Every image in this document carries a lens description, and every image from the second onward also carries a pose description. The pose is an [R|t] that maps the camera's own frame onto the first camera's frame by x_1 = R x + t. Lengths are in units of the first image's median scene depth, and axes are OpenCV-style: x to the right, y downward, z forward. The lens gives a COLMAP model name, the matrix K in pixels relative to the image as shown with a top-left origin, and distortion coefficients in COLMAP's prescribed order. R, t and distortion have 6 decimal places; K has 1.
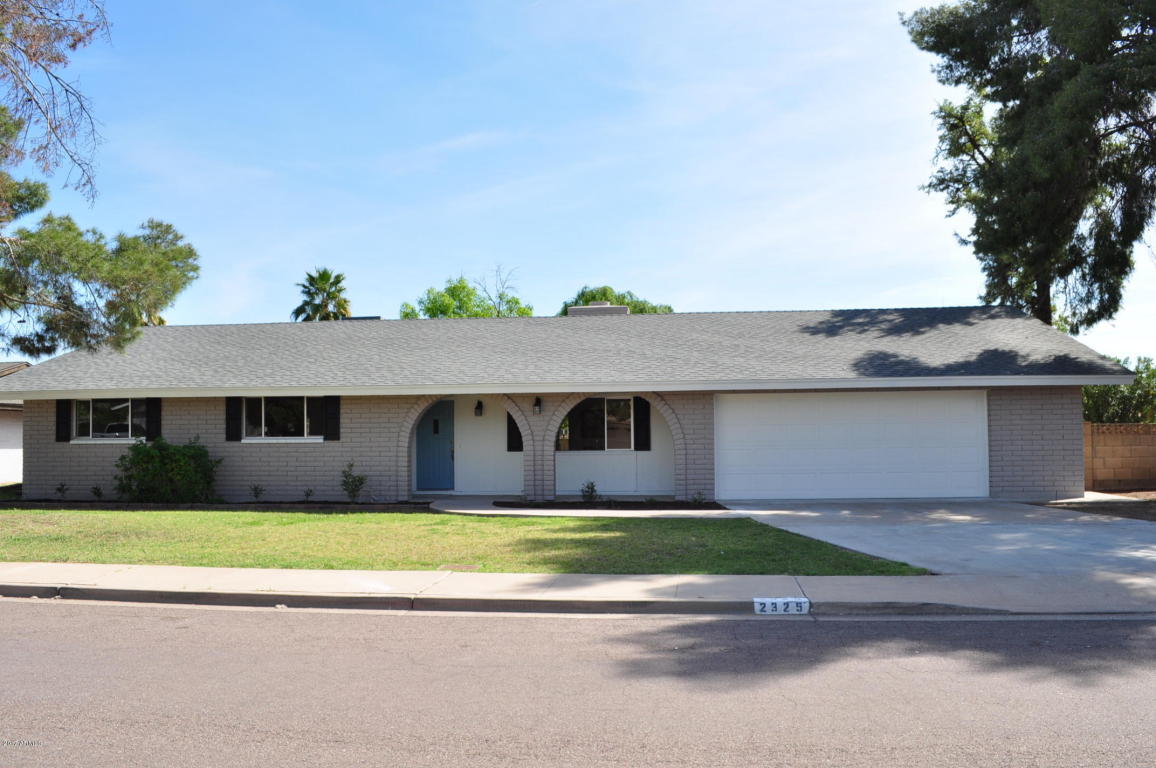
lens RADIAL K [[927.4, 0, 574.0], [0, 927.4, 386.8], [0, 0, 1]] dist [-0.083772, 0.012062]
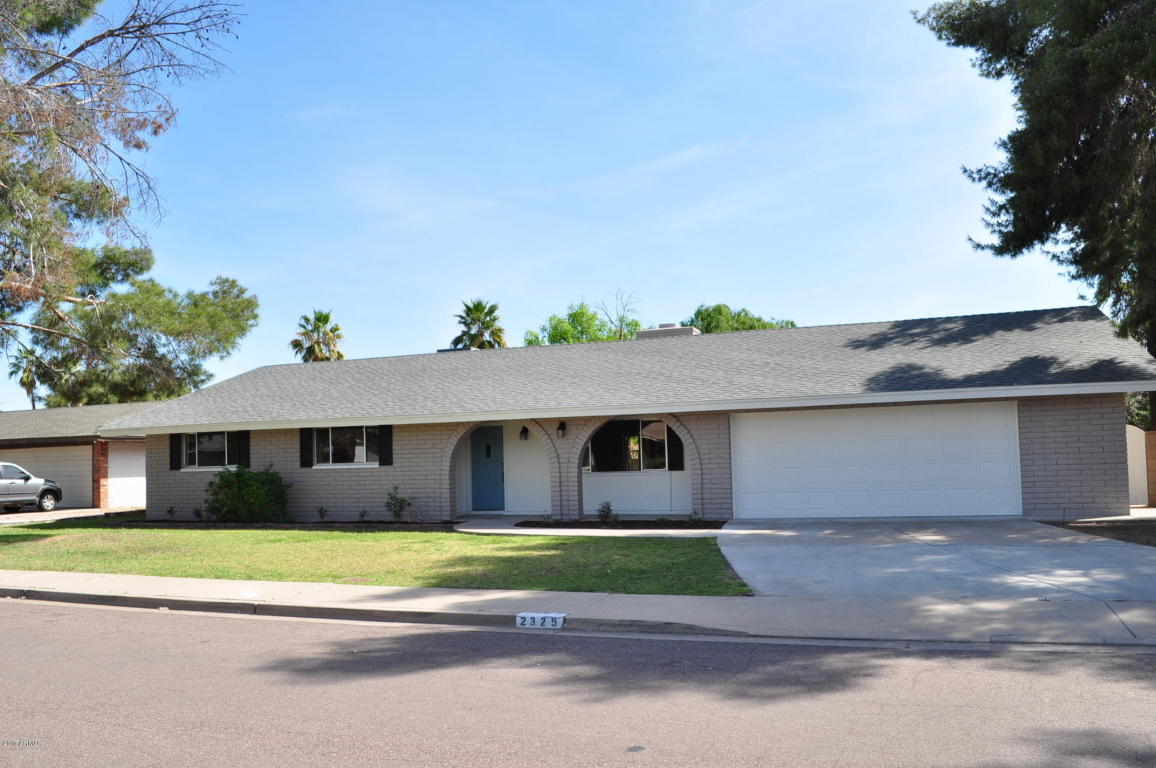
lens RADIAL K [[927.4, 0, 568.5], [0, 927.4, 390.8], [0, 0, 1]] dist [-0.083772, 0.012062]
pose [[0.970514, -0.034629, -0.238545, 0.220632], [0.031164, 0.999347, -0.018282, -0.003936], [0.239022, 0.010309, 0.970959, -0.018179]]
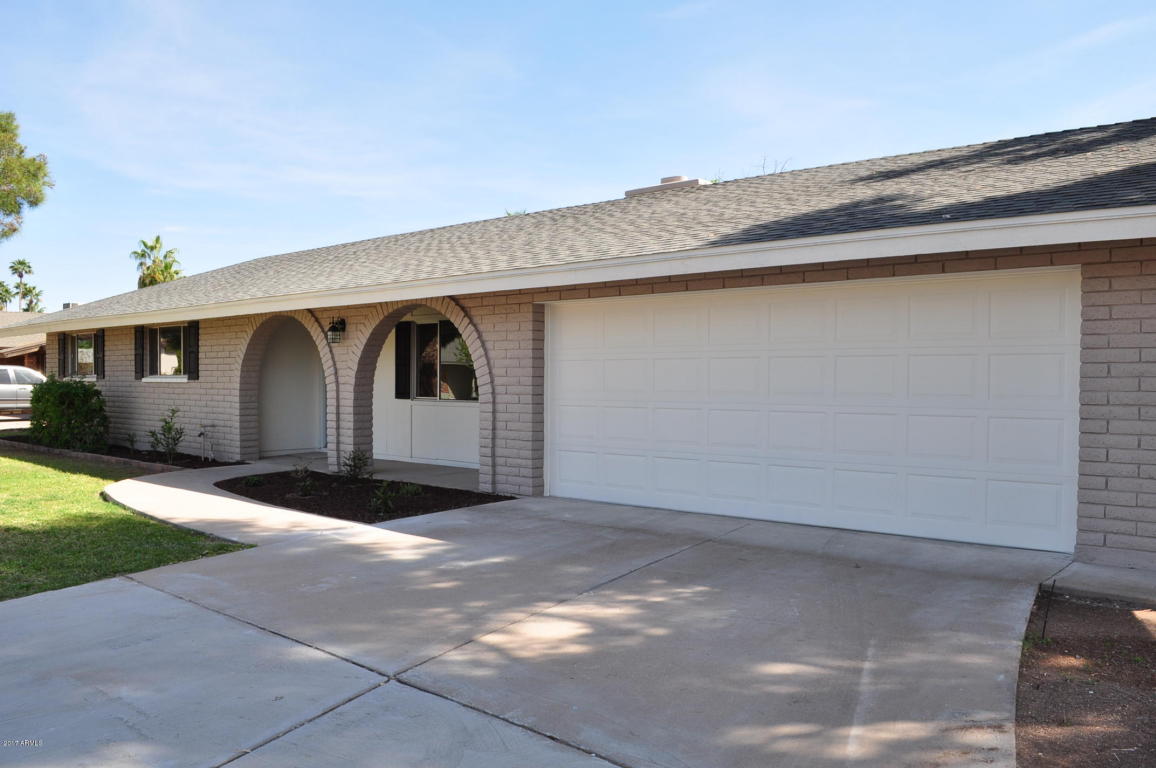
lens RADIAL K [[927.4, 0, 571.3], [0, 927.4, 387.9], [0, 0, 1]] dist [-0.083772, 0.012062]
pose [[0.815620, 0.017485, -0.578324, 0.478427], [0.020383, 0.998054, 0.058922, 0.025795], [0.578229, -0.059846, 0.813677, 0.560282]]
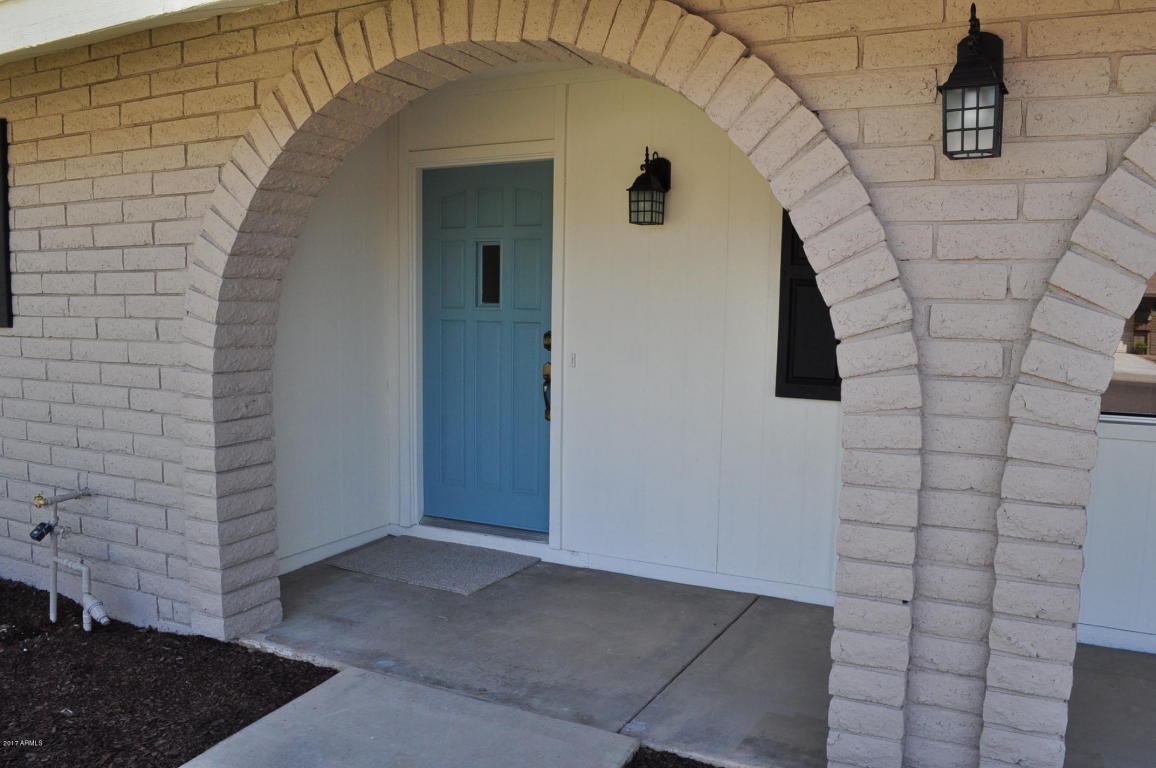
lens RADIAL K [[927.4, 0, 586.5], [0, 927.4, 405.3], [0, 0, 1]] dist [-0.083772, 0.012062]
pose [[0.934642, 0.059584, -0.350563, -0.042853], [-0.002665, 0.987007, 0.160655, 0.042206], [0.355581, -0.149221, 0.922657, 0.868182]]
